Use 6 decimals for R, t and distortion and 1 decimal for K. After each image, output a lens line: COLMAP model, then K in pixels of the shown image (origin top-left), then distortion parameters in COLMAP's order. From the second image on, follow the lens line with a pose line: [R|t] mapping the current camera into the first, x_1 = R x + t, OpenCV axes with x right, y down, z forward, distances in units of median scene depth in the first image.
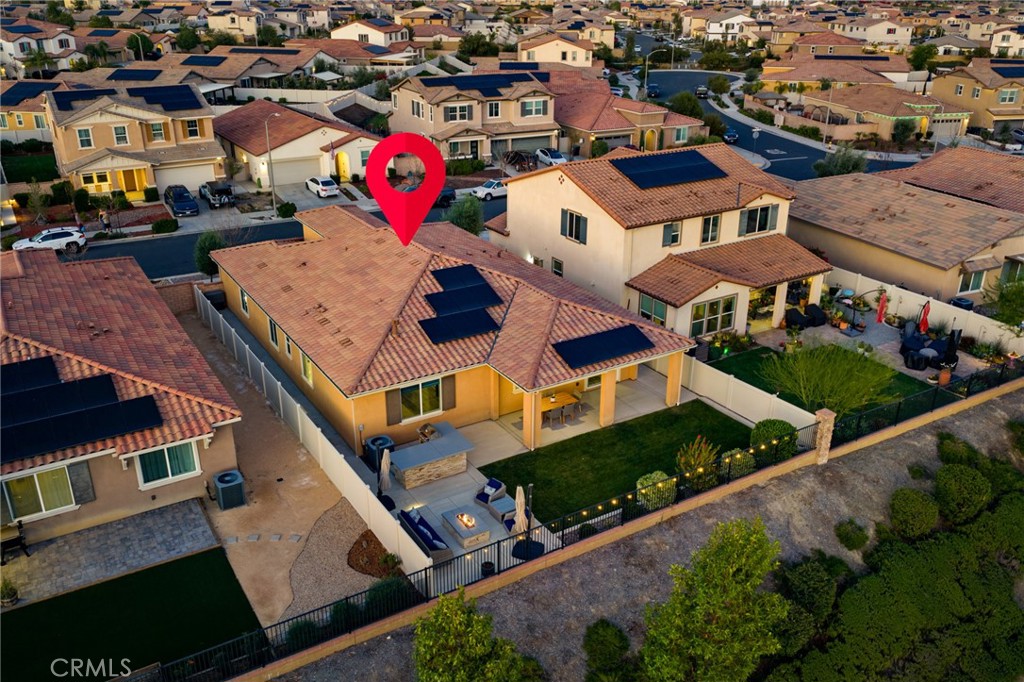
lens RADIAL K [[851.0, 0, 512.0], [0, 851.0, 341.0], [0, 0, 1]] dist [0.008926, -0.012775]
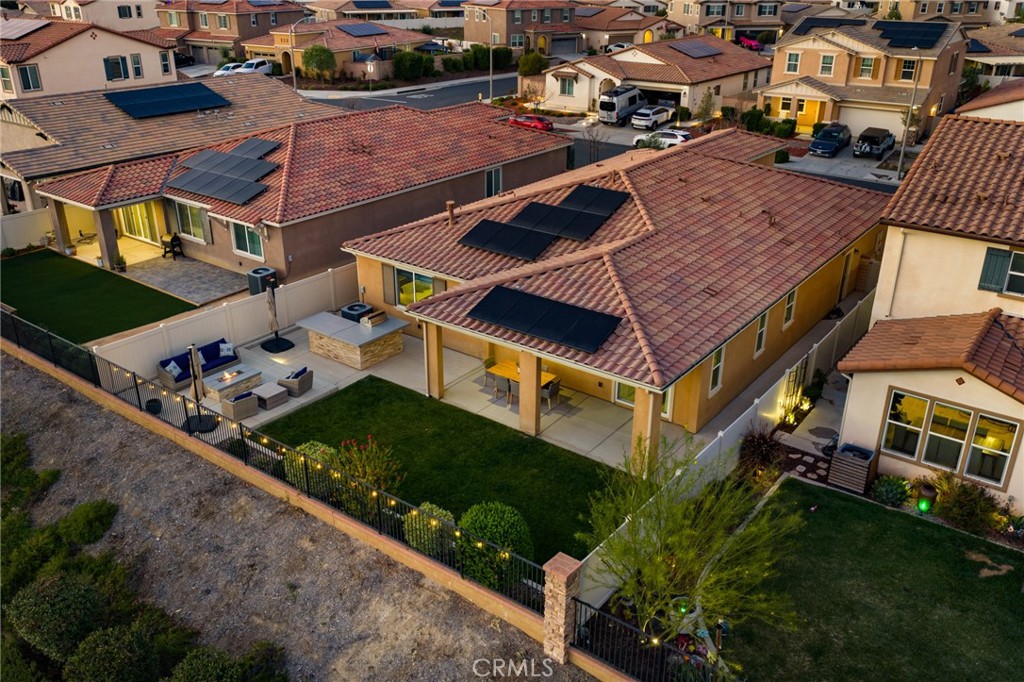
lens RADIAL K [[851.0, 0, 512.0], [0, 851.0, 341.0], [0, 0, 1]] dist [0.008926, -0.012775]
pose [[0.365447, 0.377729, -0.850746, 0.398511], [-0.369192, 0.897819, 0.240040, -0.076459], [0.854486, 0.226367, 0.467559, 0.390386]]
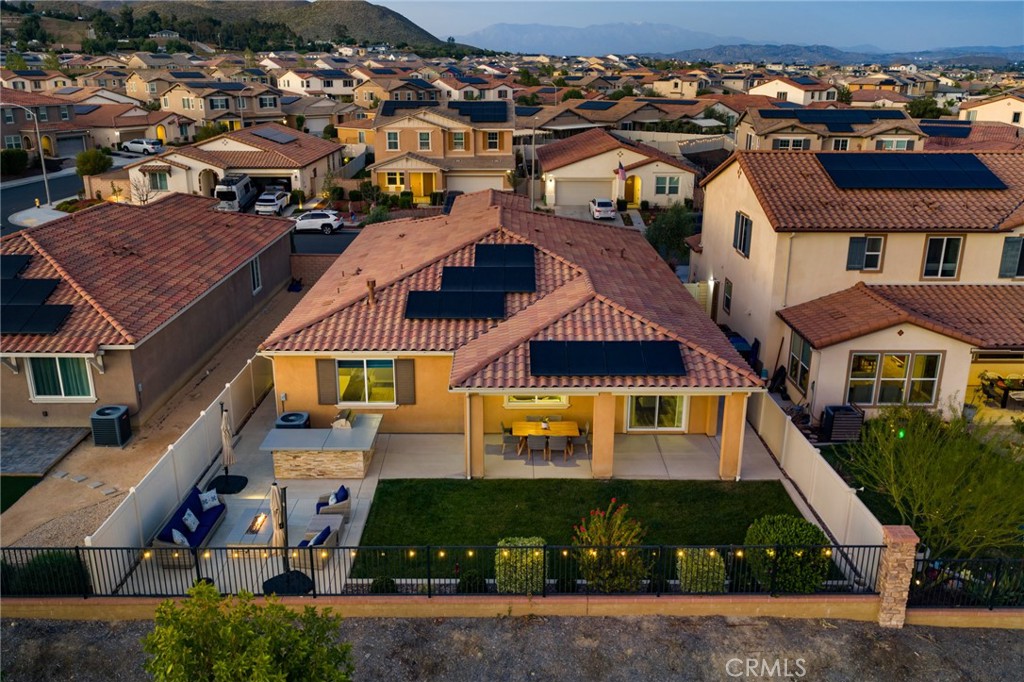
lens RADIAL K [[851.0, 0, 512.0], [0, 851.0, 341.0], [0, 0, 1]] dist [0.008926, -0.012775]
pose [[0.854177, 0.158480, -0.495243, 0.222012], [-0.204495, 0.978061, -0.039721, 0.020470], [0.478083, 0.135203, 0.867846, 0.216043]]
